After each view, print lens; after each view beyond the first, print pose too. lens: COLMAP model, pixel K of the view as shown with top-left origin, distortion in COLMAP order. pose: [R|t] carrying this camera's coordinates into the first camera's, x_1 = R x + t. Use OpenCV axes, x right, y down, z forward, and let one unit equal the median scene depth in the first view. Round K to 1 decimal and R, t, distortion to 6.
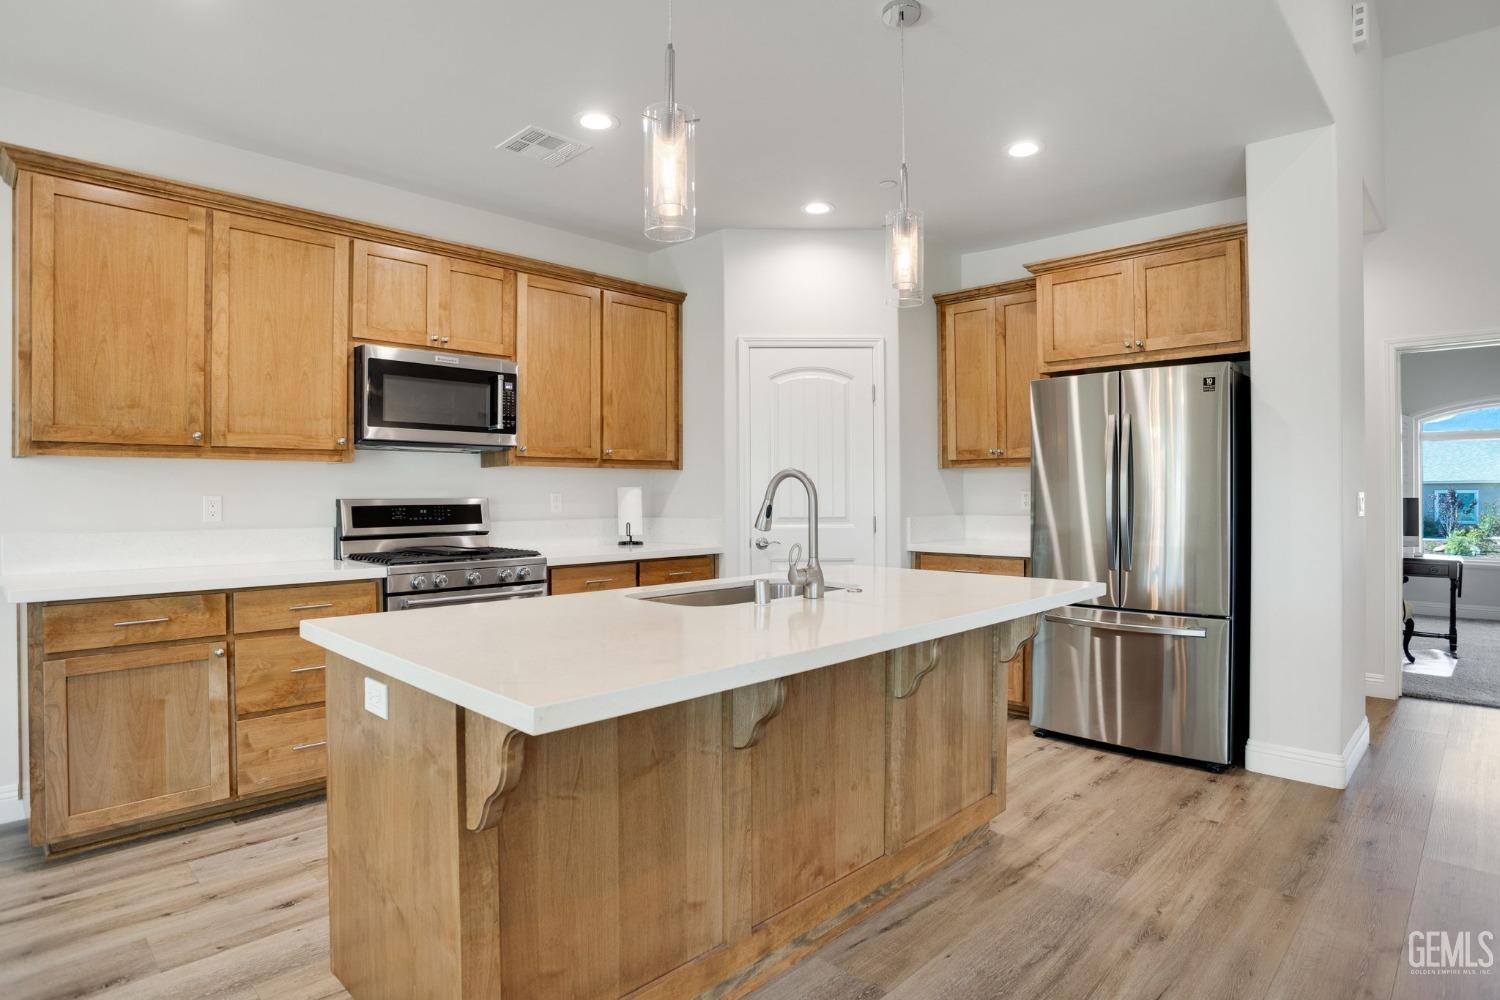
lens RADIAL K [[813.4, 0, 748.6], [0, 813.4, 488.7], [0, 0, 1]] dist [-0.063790, 0.022530]
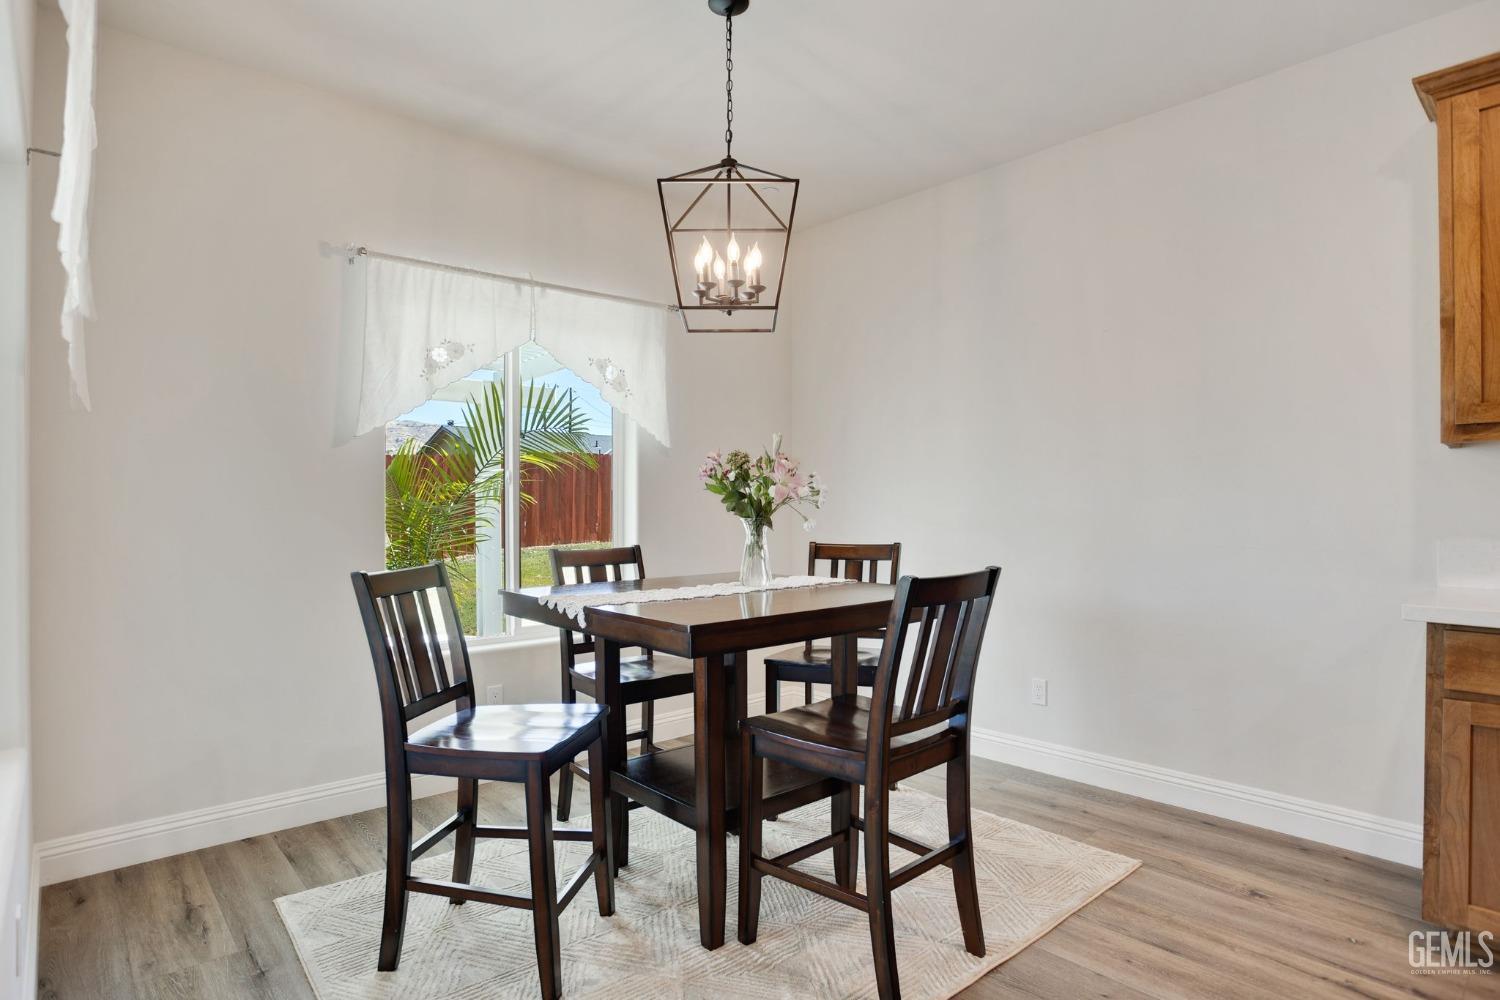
lens RADIAL K [[813.4, 0, 757.9], [0, 813.4, 510.4], [0, 0, 1]] dist [-0.063790, 0.022530]
pose [[-0.063413, 0.009748, -0.997940, -0.045639], [0.007117, 0.999931, 0.009315, 0.012703], [0.997962, -0.006512, -0.063478, 0.273740]]
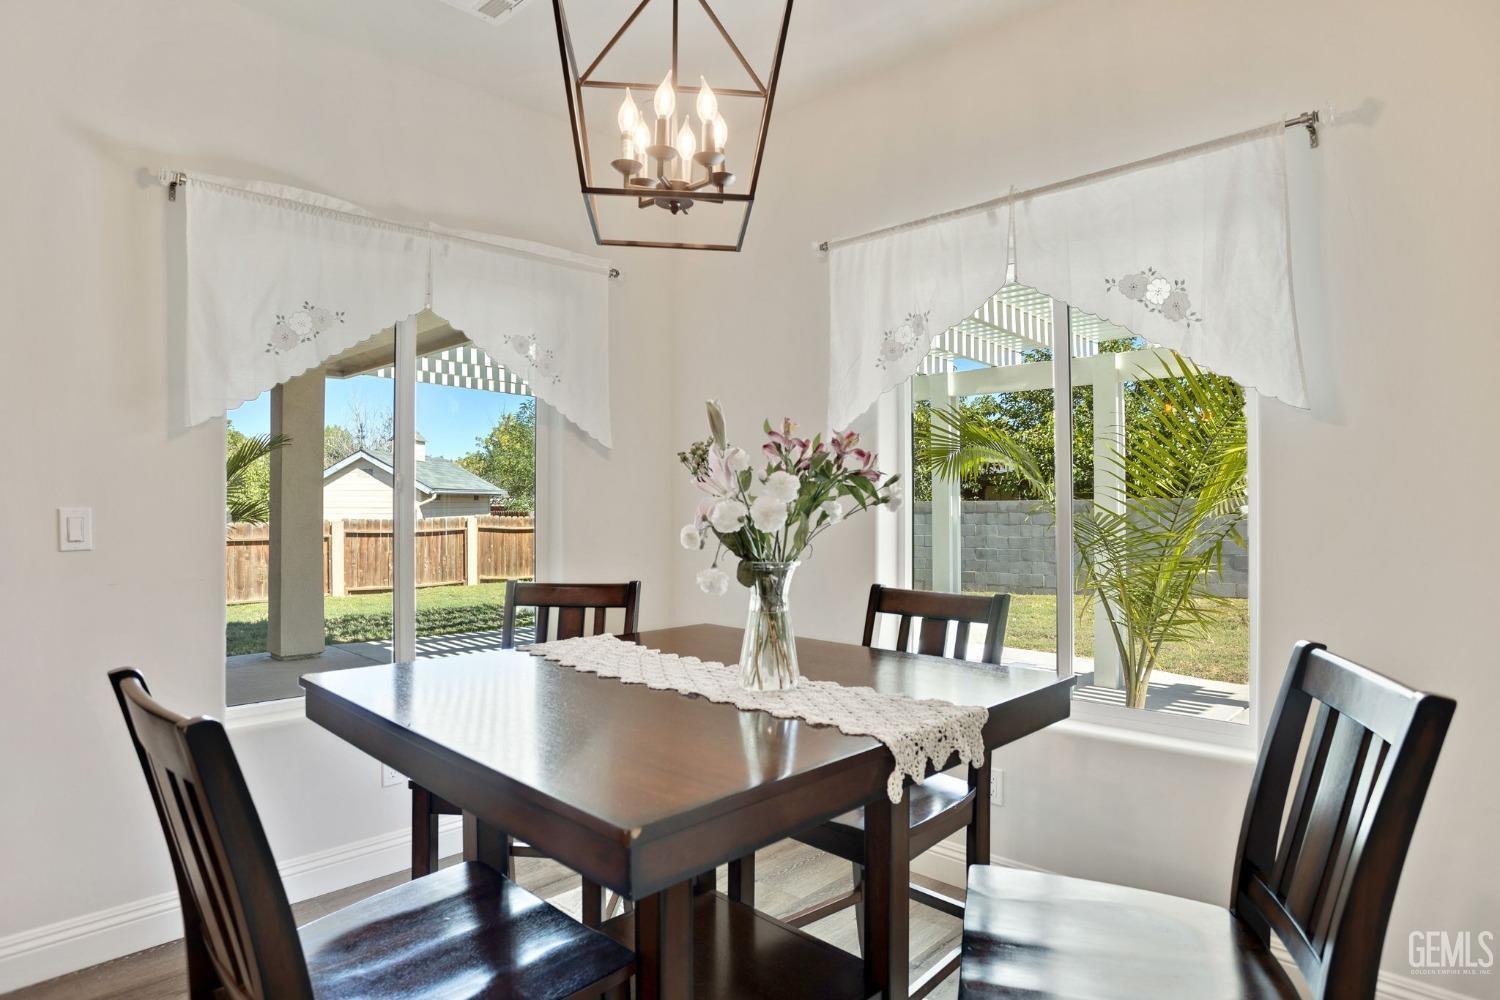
lens RADIAL K [[813.4, 0, 739.3], [0, 813.4, 498.4], [0, 0, 1]] dist [-0.063790, 0.022530]
pose [[-0.999287, 0.004442, -0.037507, -0.811307], [0.004815, 0.999940, -0.009864, 0.001173], [0.037461, -0.010037, -0.999248, 0.633071]]
